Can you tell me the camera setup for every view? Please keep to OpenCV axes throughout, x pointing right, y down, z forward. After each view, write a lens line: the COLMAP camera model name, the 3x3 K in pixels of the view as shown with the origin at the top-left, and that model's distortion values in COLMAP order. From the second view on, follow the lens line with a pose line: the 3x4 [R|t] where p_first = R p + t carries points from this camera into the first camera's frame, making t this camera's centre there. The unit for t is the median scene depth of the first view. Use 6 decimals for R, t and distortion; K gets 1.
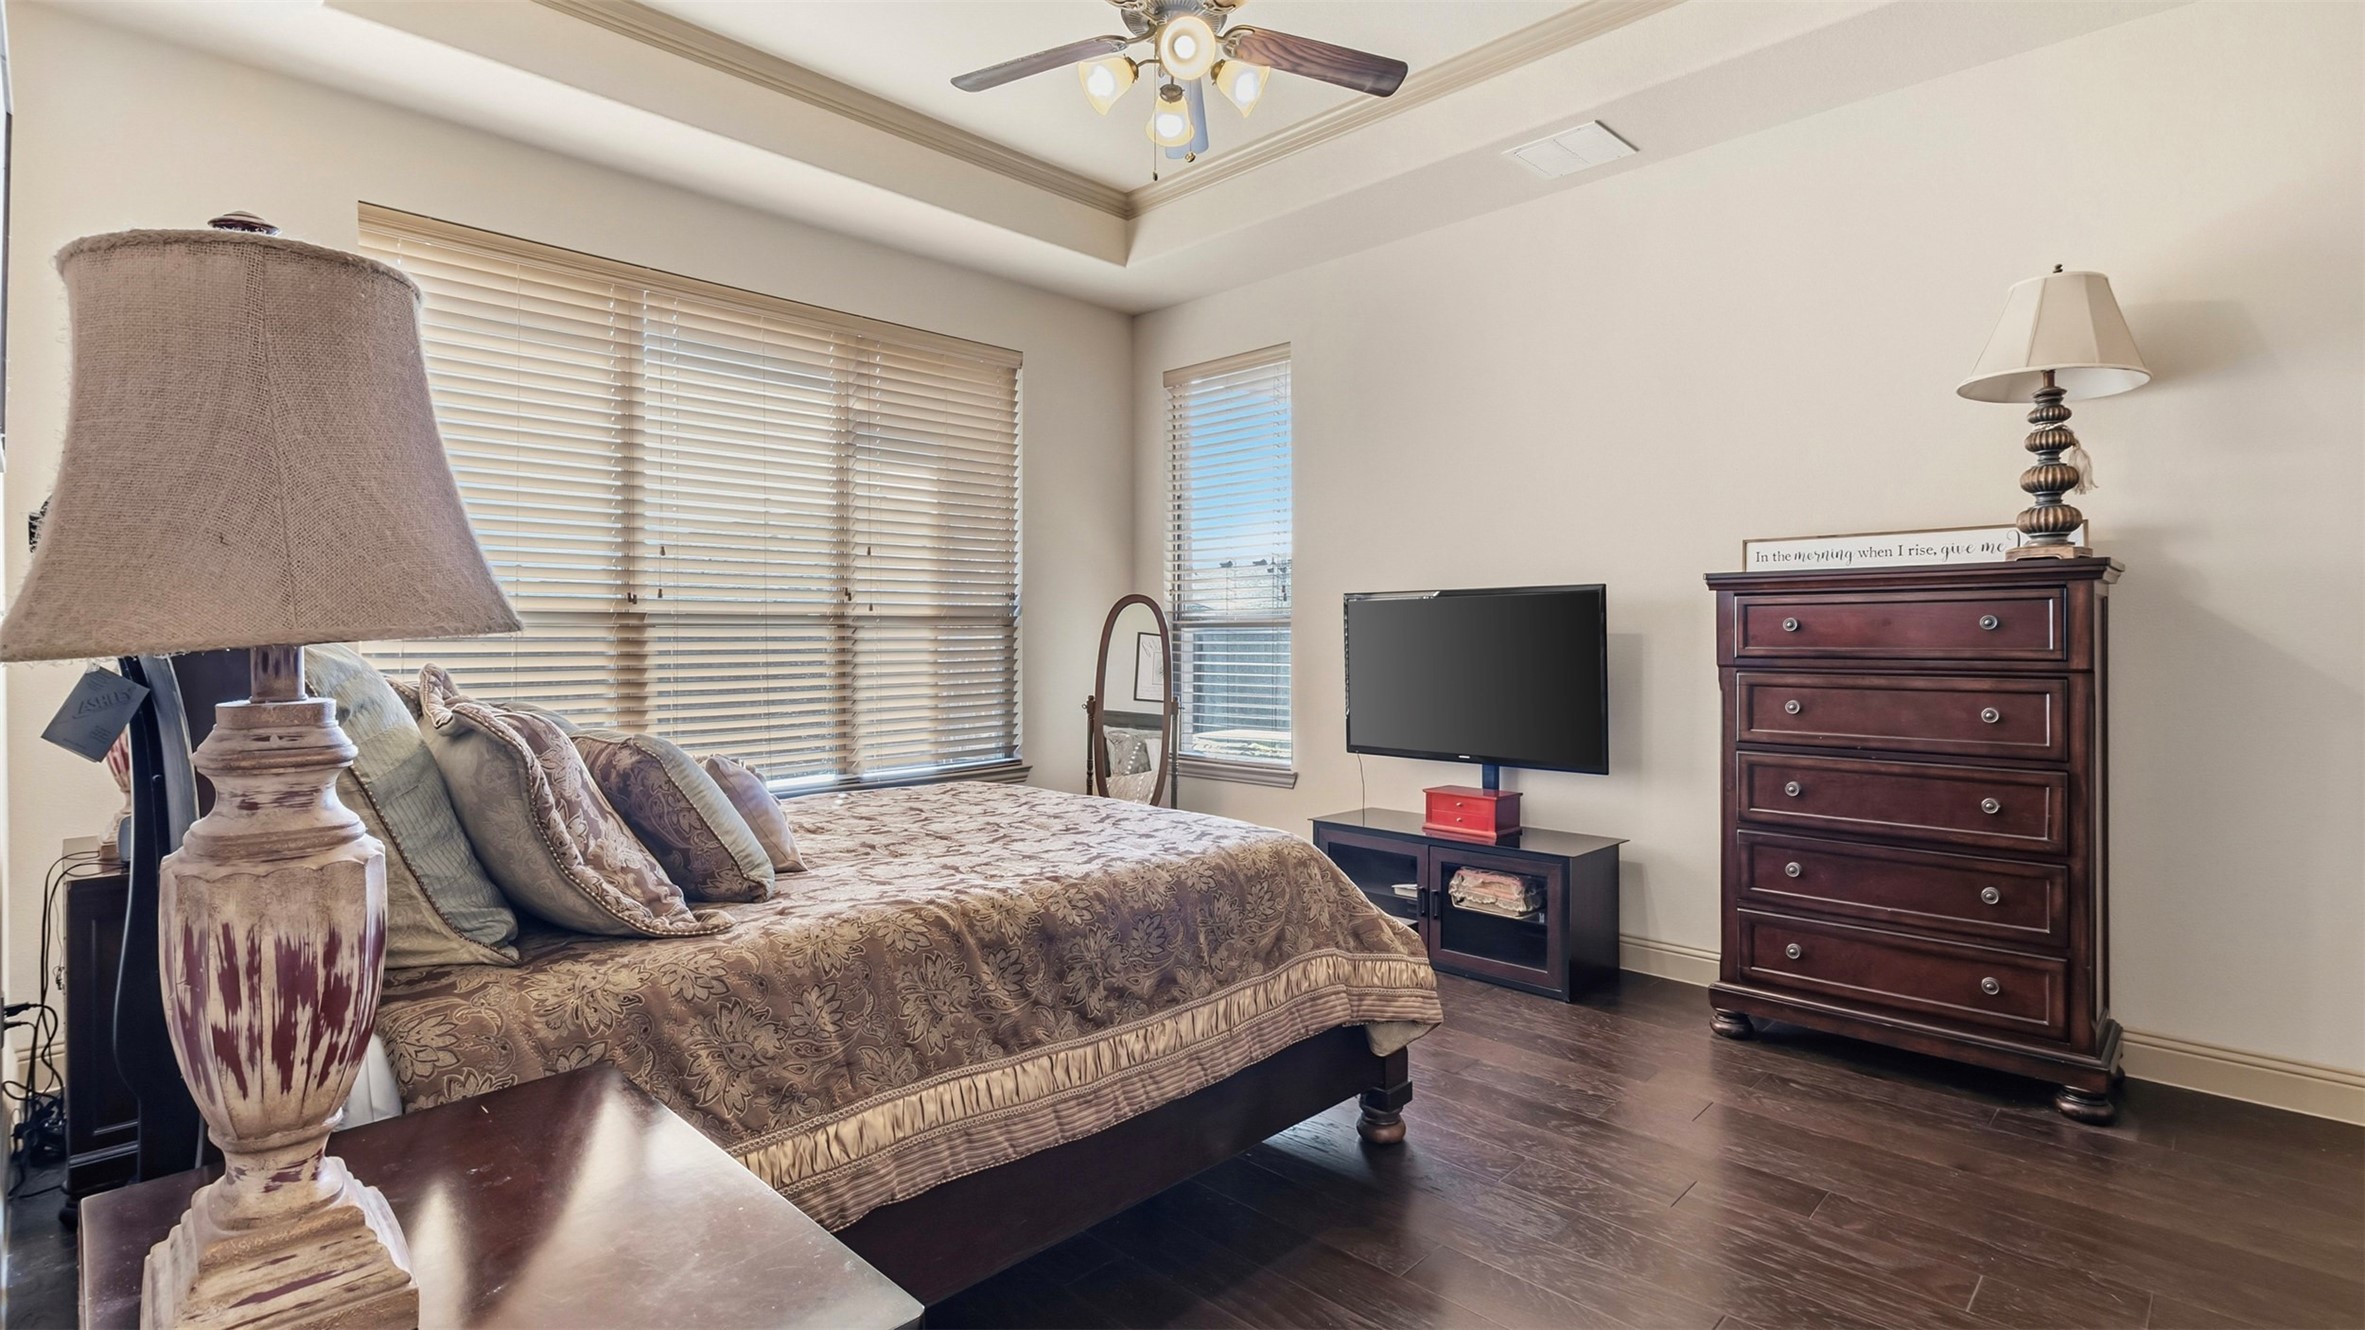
lens RADIAL K [[1097.2, 0, 1189.2], [0, 1097.2, 660.9], [0, 0, 1]] dist [-0.001116, 0.001446]
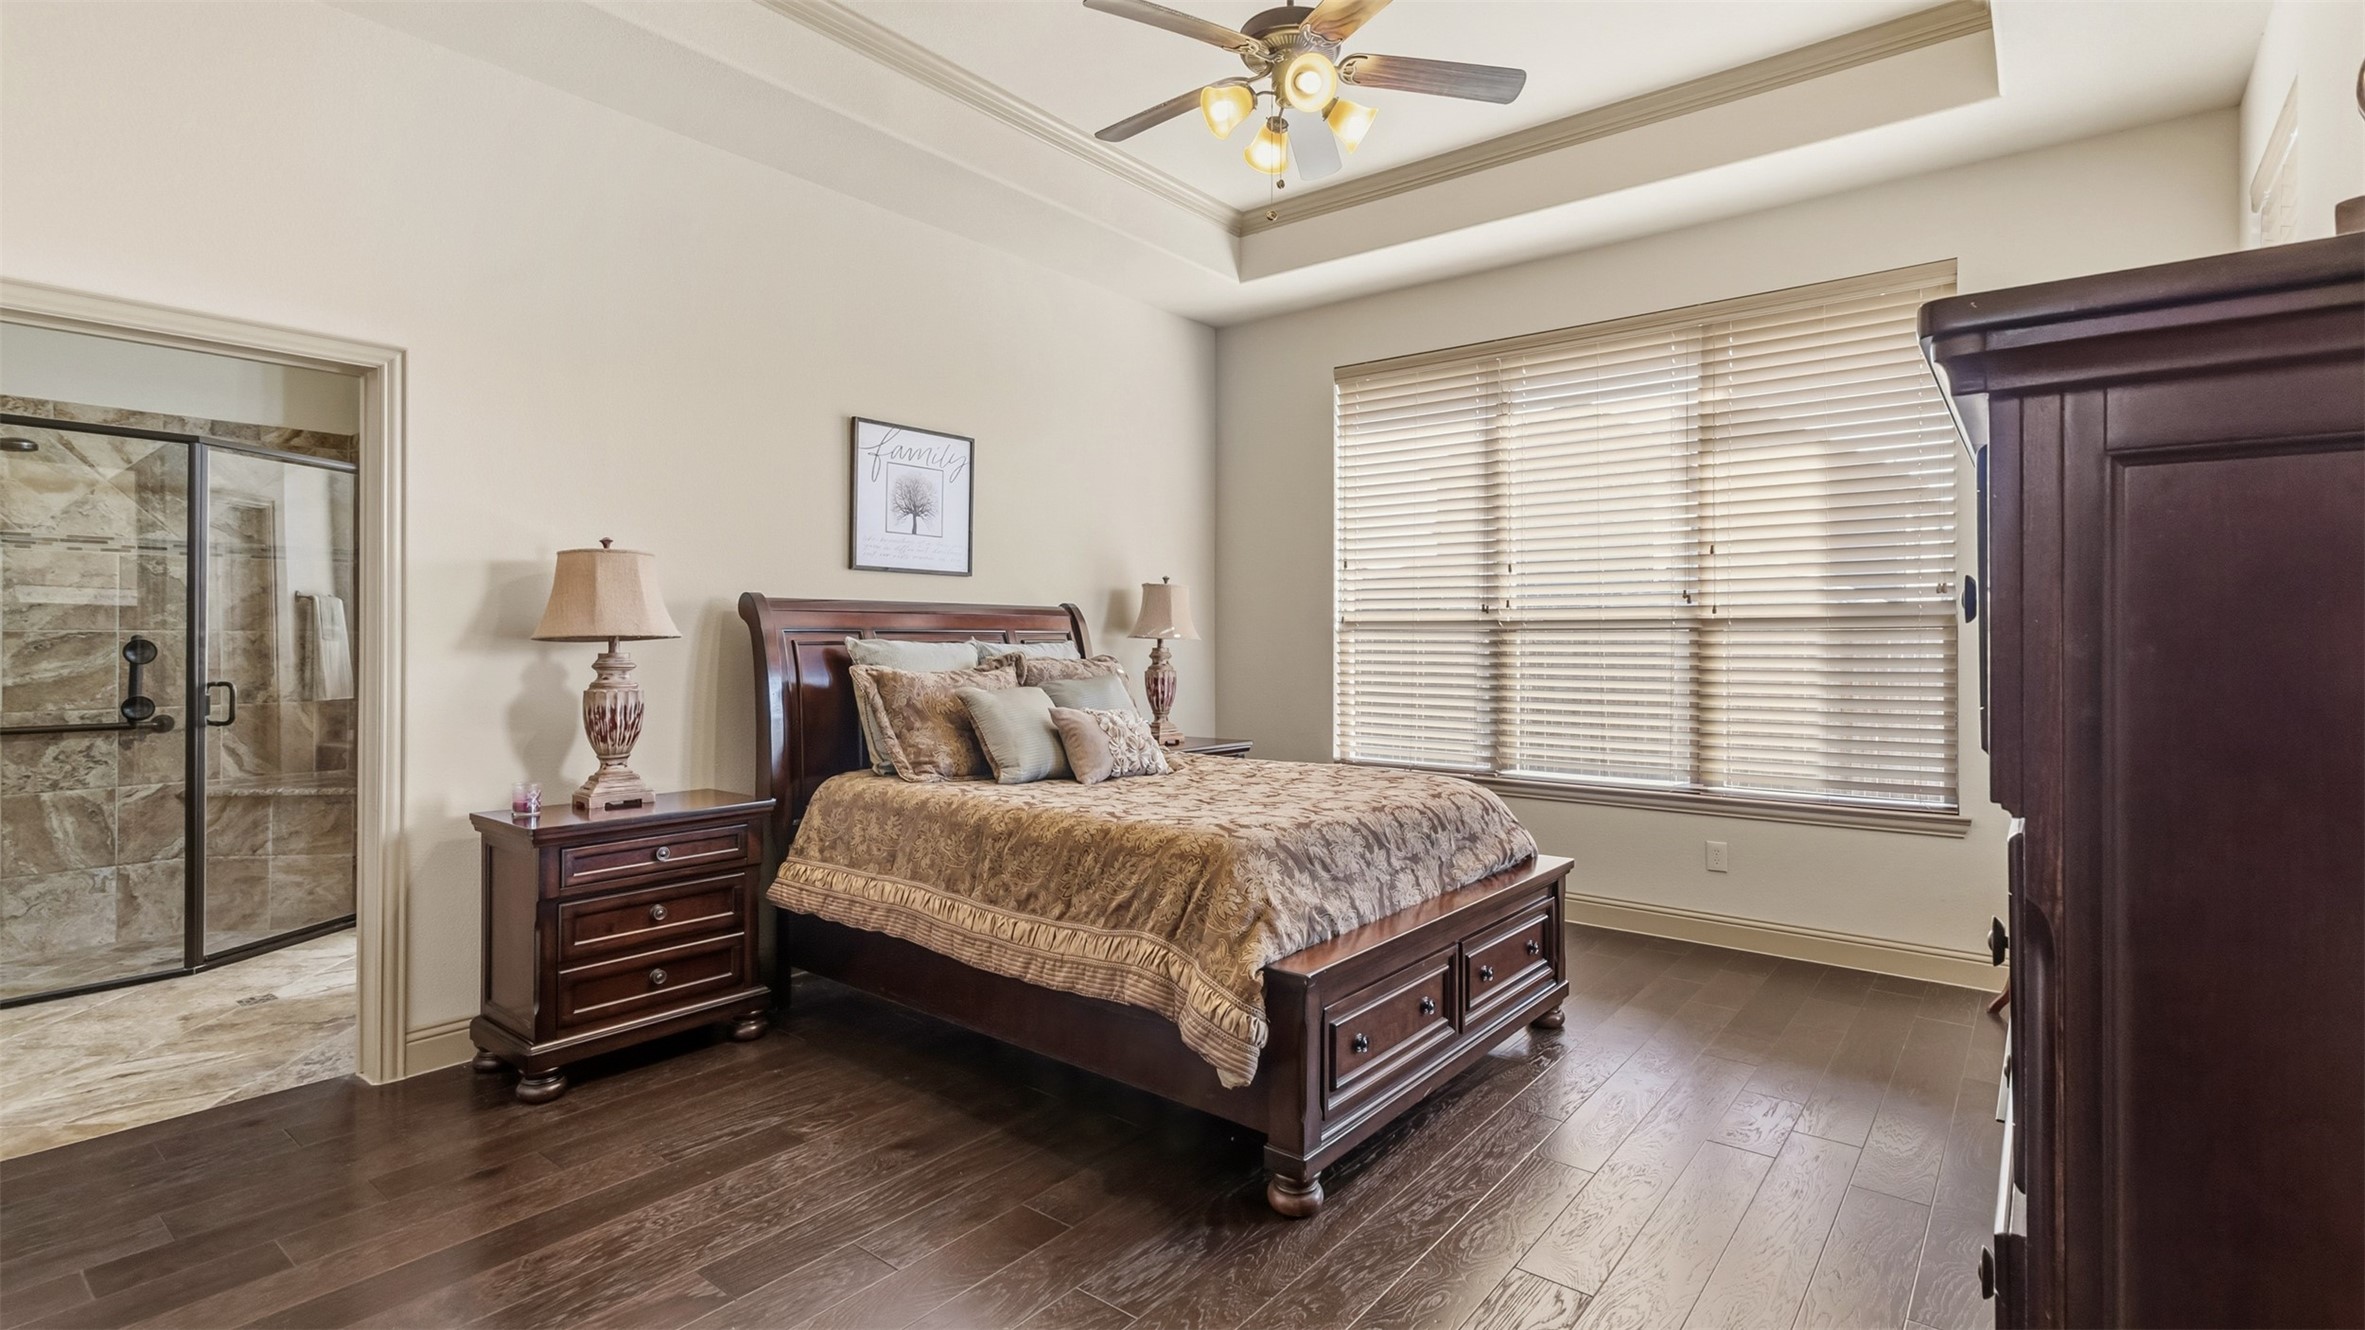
lens RADIAL K [[1097.2, 0, 1192.8], [0, 1097.2, 646.3], [0, 0, 1]] dist [-0.001116, 0.001446]
pose [[0.114375, 0.008933, -0.993398, 0.661006], [-0.026101, 0.999641, 0.005985, -0.013076], [0.993095, 0.025244, 0.114567, 0.507699]]
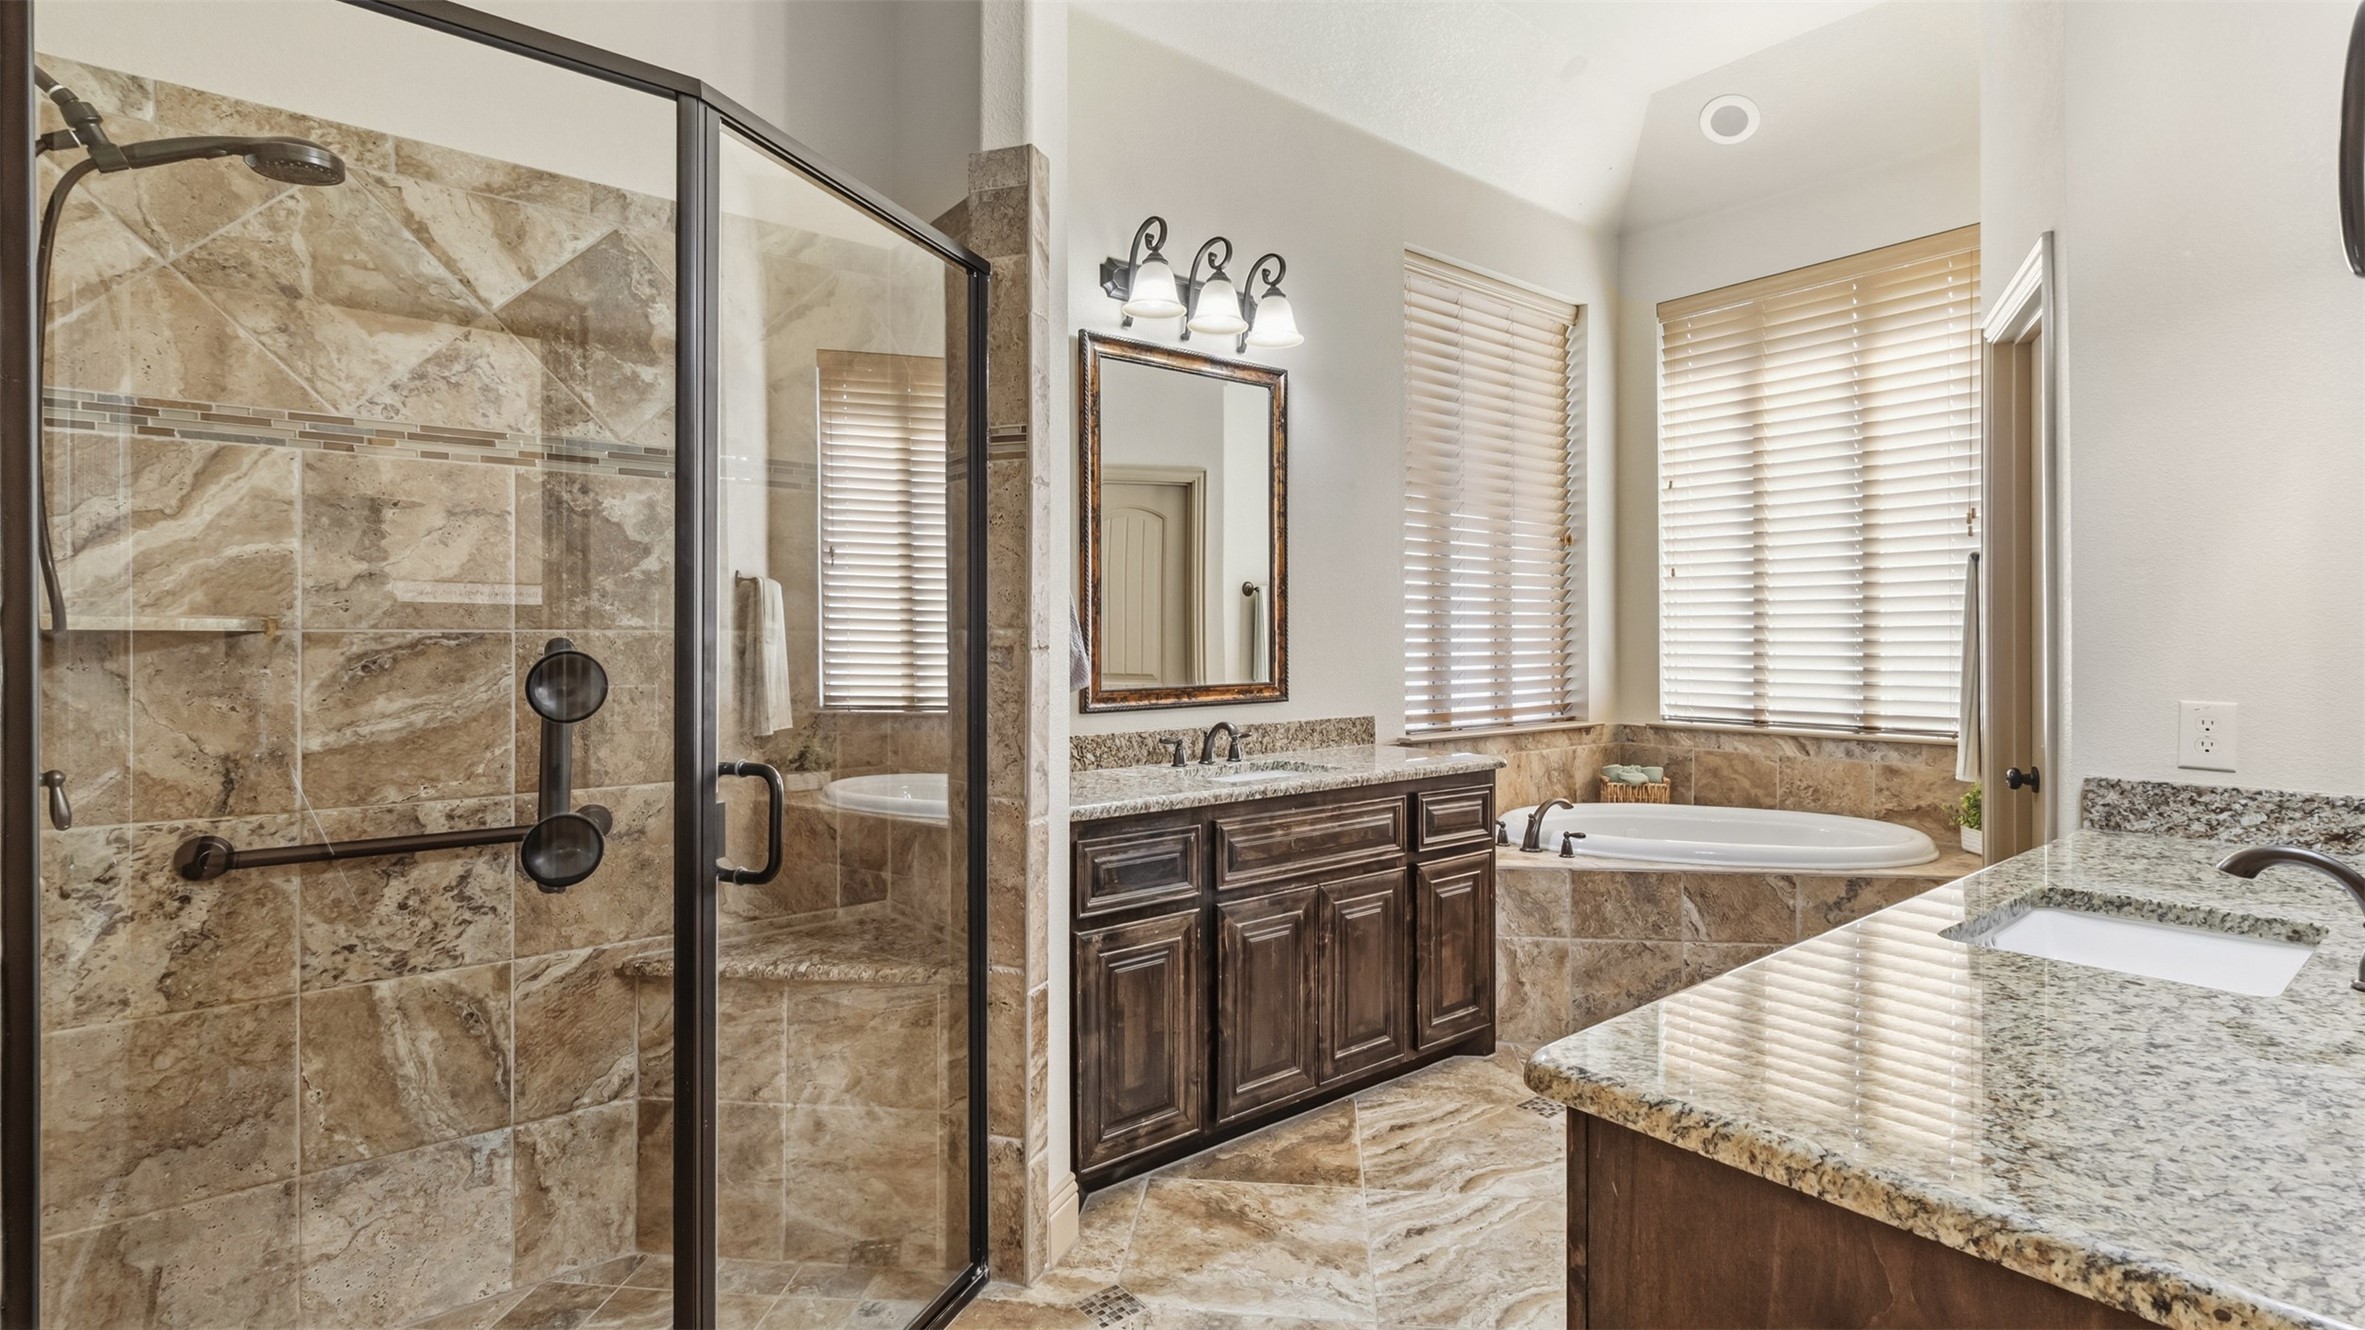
lens RADIAL K [[1097.2, 0, 1180.3], [0, 1097.2, 649.1], [0, 0, 1]] dist [-0.001116, 0.001446]
pose [[-0.112820, 0.012045, -0.993542, 0.430306], [-0.020615, 0.999683, 0.014460, -0.008551], [0.993402, 0.022113, -0.112536, 0.328408]]
